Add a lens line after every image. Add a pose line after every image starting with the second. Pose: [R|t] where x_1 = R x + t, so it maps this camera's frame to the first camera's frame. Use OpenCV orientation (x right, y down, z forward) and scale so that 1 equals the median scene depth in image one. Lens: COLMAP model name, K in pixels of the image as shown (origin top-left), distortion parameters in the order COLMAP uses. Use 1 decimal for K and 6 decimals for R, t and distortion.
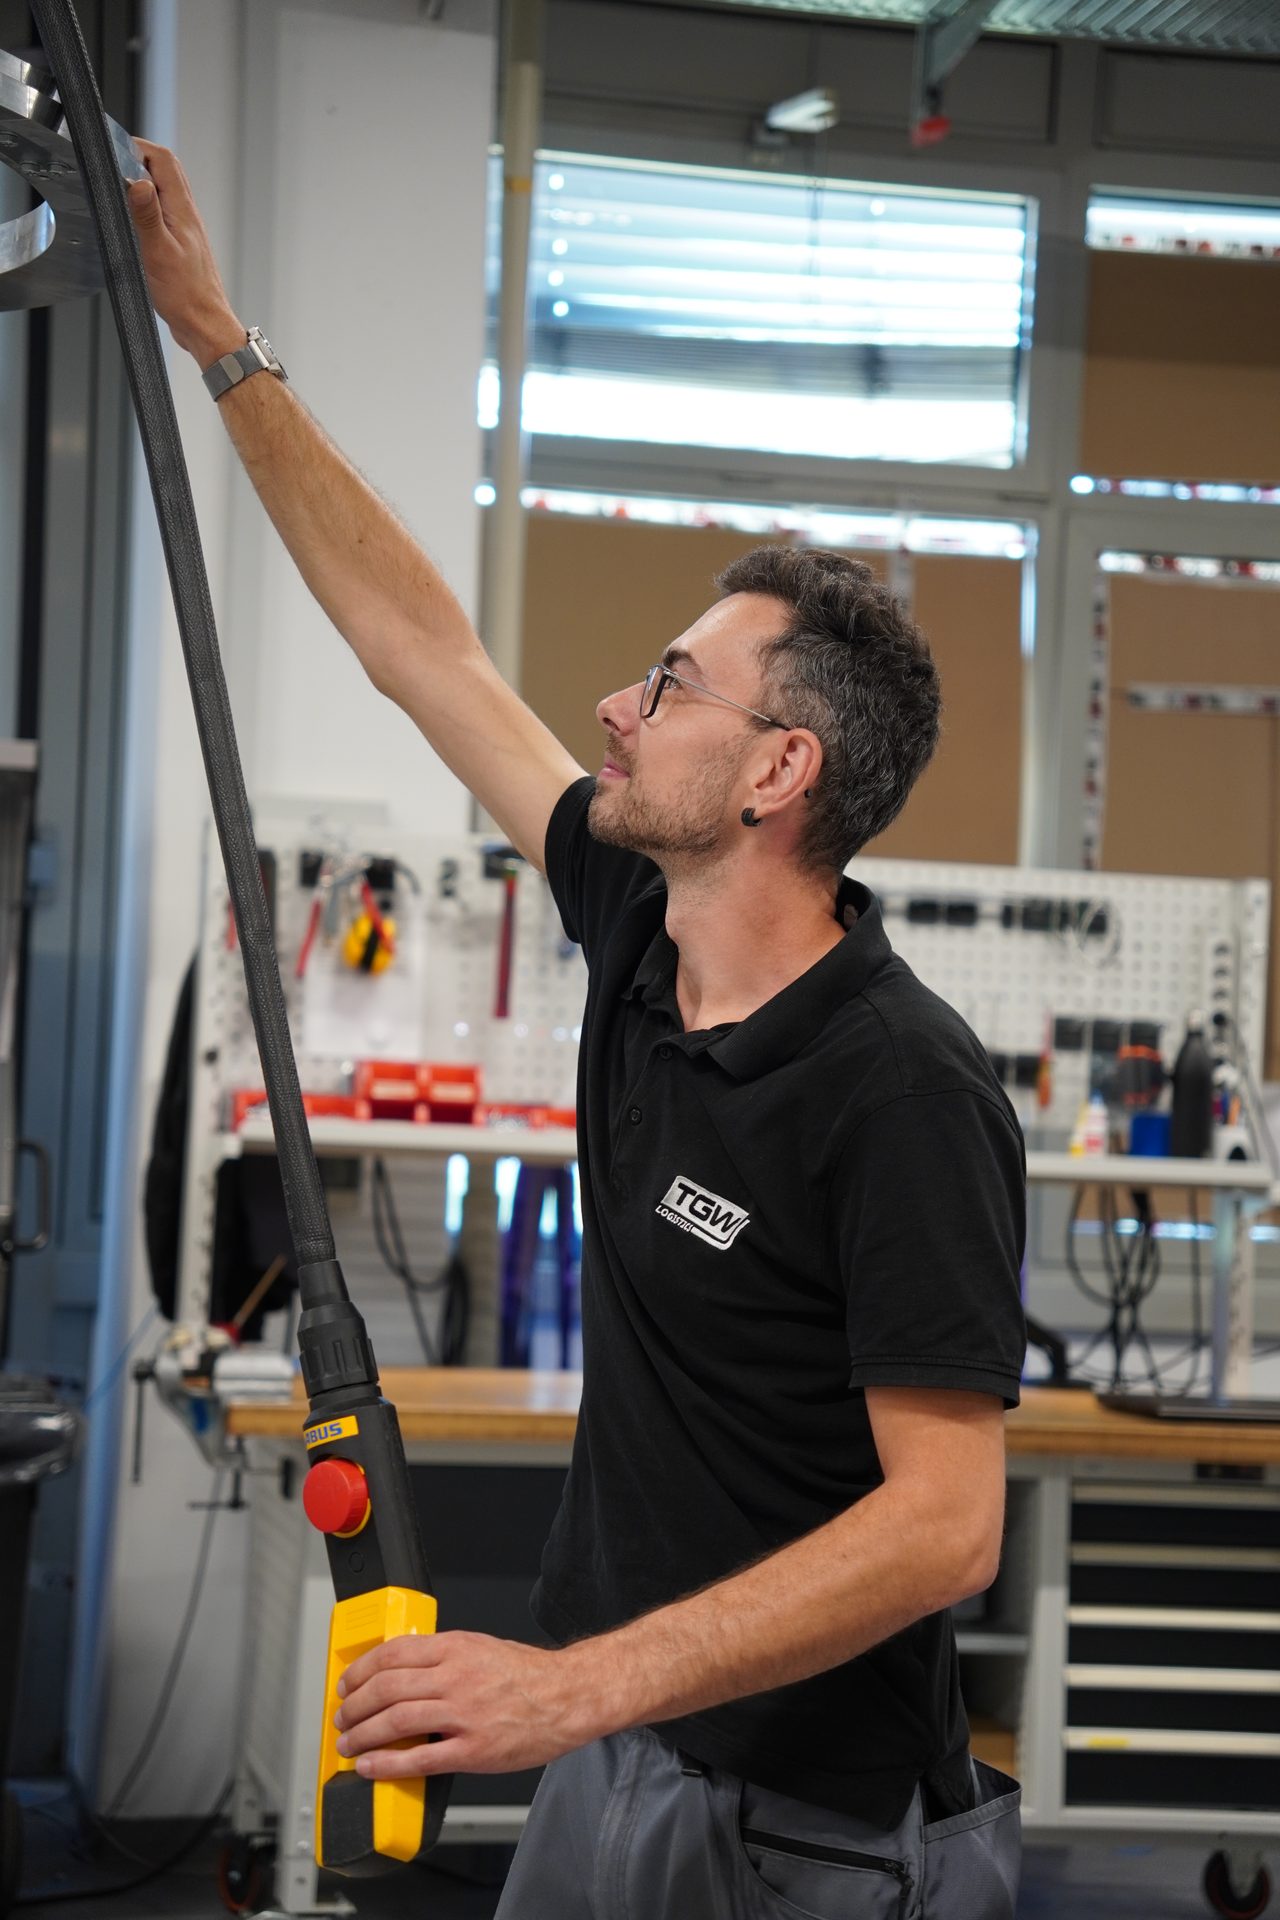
lens RADIAL K [[3078.5, 0, 747.4], [0, 3078.5, 952.8], [0, 0, 1]] dist [0.023523, 0.322757]
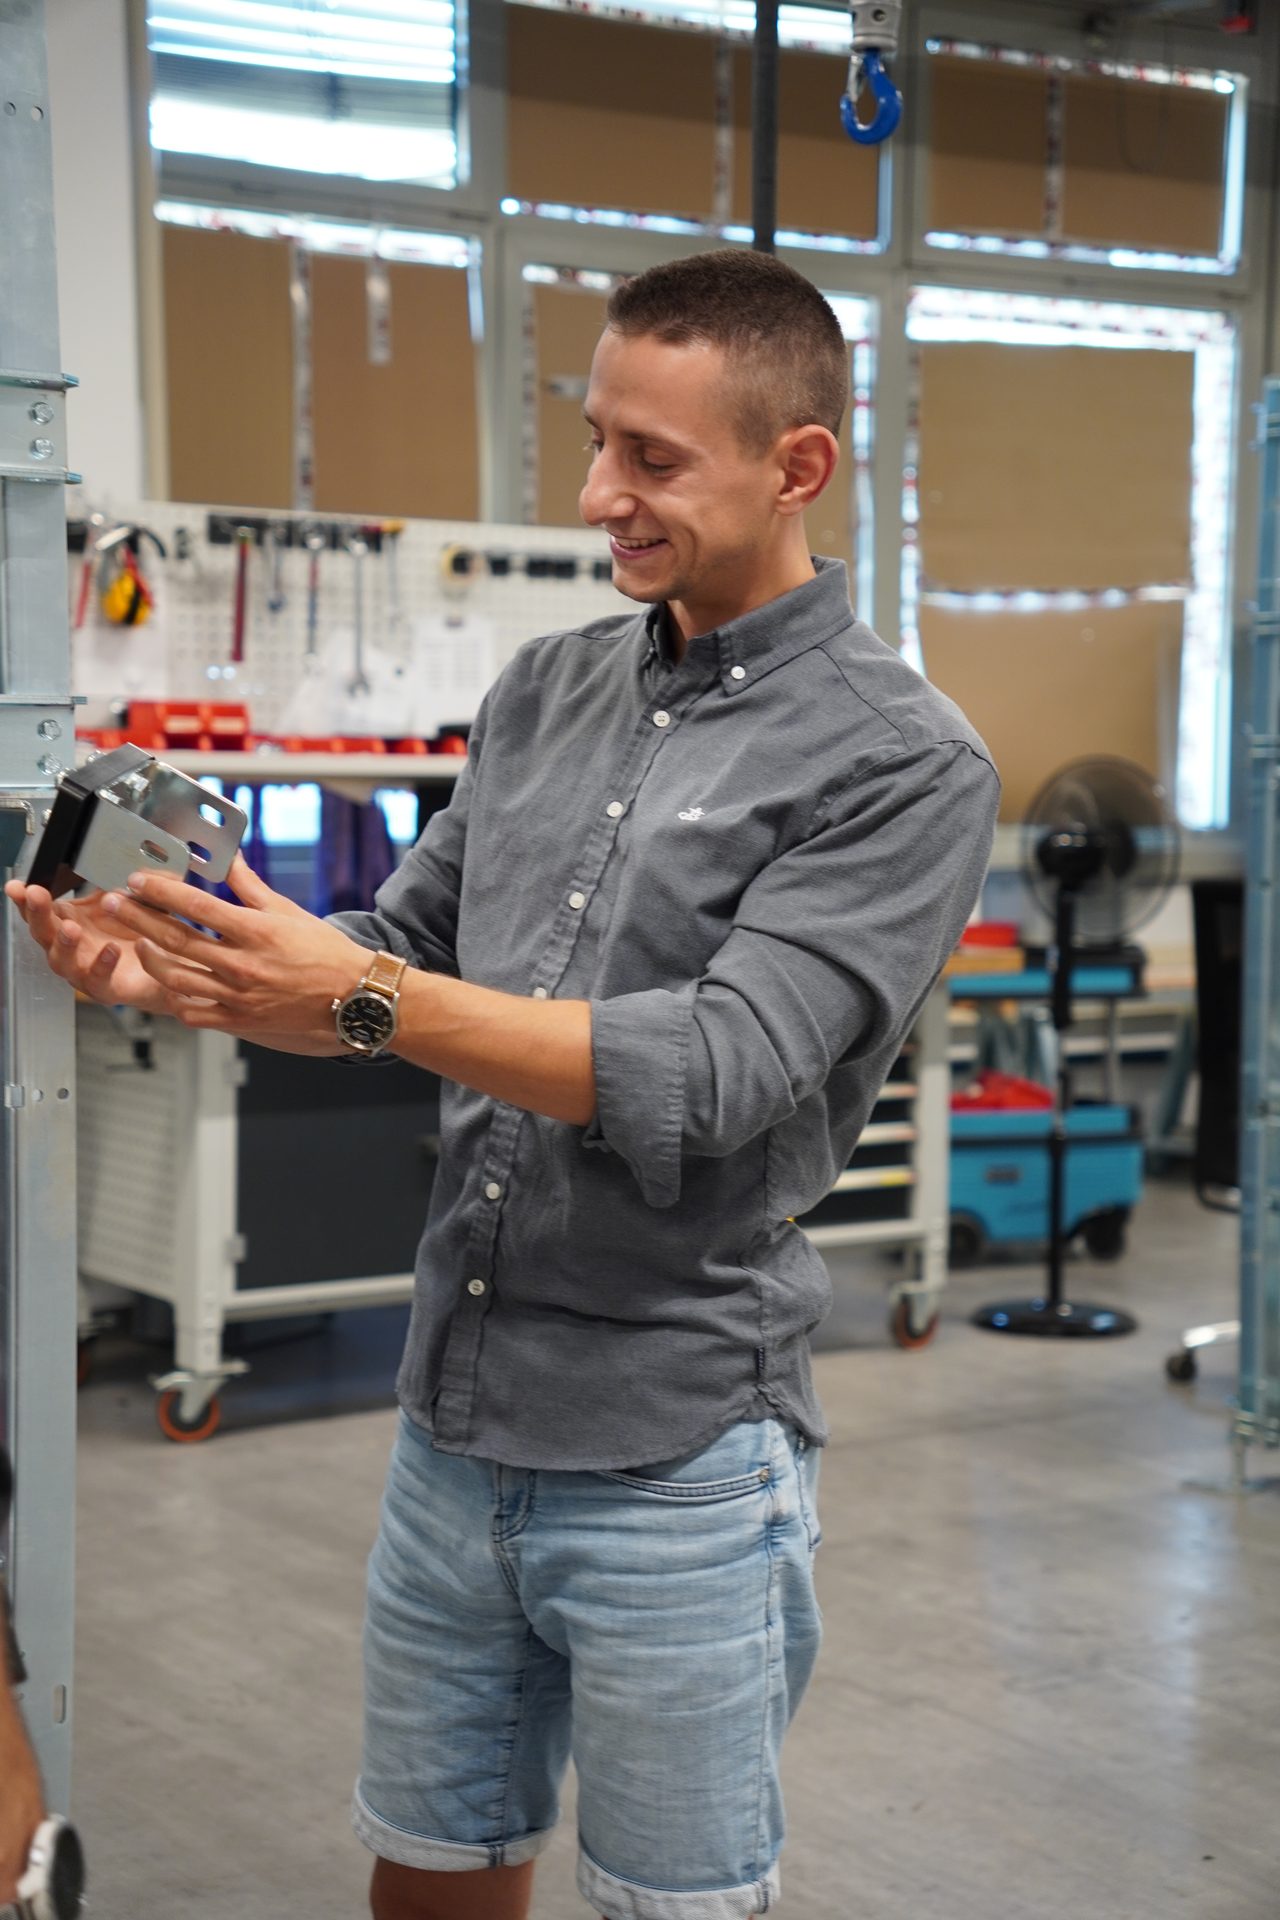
lens RADIAL K [[3080.2, 0, 733.4], [0, 3080.2, 965.9], [0, 0, 1]] dist [0.044241, 0.184336]
pose [[0.878839, -0.074877, 0.471206, -0.406797], [0.018195, 0.992150, 0.123722, -0.005492], [-0.476771, -0.100158, 0.873303, -0.125771]]
